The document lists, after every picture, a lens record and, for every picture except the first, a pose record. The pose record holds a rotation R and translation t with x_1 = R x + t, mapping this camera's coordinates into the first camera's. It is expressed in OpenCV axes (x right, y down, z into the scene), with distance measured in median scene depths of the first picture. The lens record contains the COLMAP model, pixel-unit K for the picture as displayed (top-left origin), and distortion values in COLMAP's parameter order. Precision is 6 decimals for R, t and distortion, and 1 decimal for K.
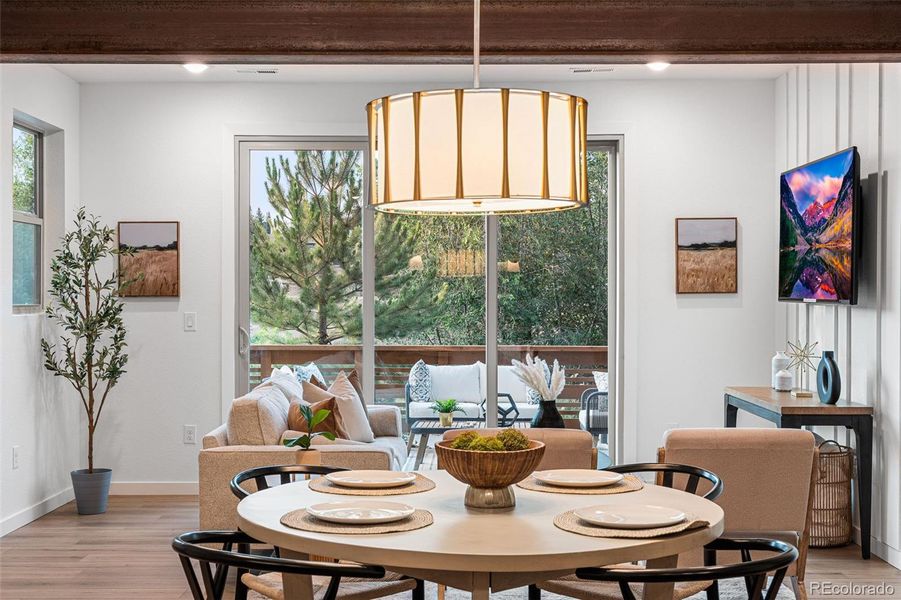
lens RADIAL K [[1178.9, 0, 444.4], [0, 1178.9, 300.0], [0, 0, 1]] dist [-0.003424, 0.000000]
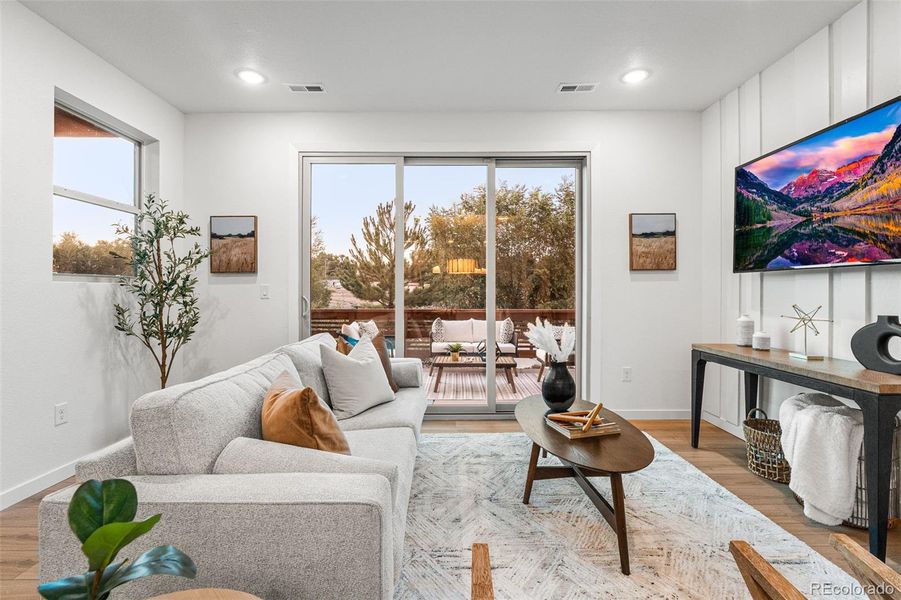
lens RADIAL K [[409.3, 0, 450.5], [0, 409.3, 292.9], [0, 0, 1]] dist [-0.011302, -0.000930]
pose [[0.999963, 0.000169, 0.008656, -0.010581], [-0.000172, 1.000000, 0.000351, 0.019869], [-0.008656, -0.000352, 0.999962, 0.539945]]
